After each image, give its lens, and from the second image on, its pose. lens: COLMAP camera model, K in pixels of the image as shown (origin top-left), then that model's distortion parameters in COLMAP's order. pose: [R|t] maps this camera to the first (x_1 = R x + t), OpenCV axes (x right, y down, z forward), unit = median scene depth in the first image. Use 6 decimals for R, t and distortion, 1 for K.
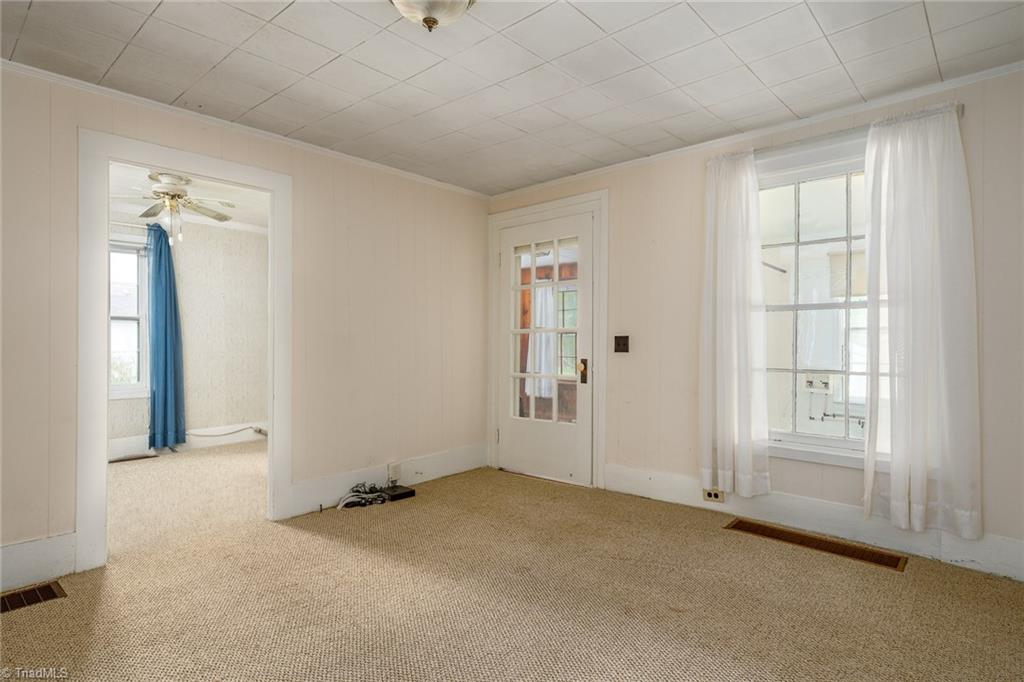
lens RADIAL K [[536.3, 0, 515.2], [0, 536.3, 349.3], [0, 0, 1]] dist [0.001990, 0.000495]
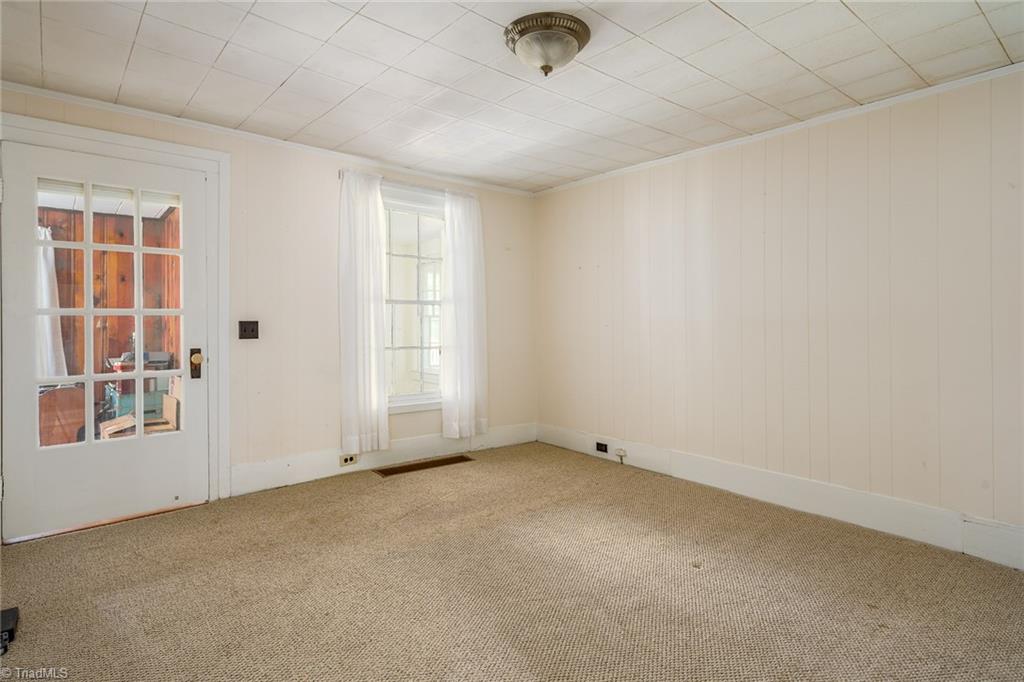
lens RADIAL K [[538.7, 0, 510.4], [0, 538.7, 327.5], [0, 0, 1]] dist [0.000158, 0.000033]
pose [[0.131565, -0.003210, 0.991302, -0.746981], [0.013464, 0.999908, 0.001451, -0.010367], [-0.991216, 0.013156, 0.131596, 0.503394]]
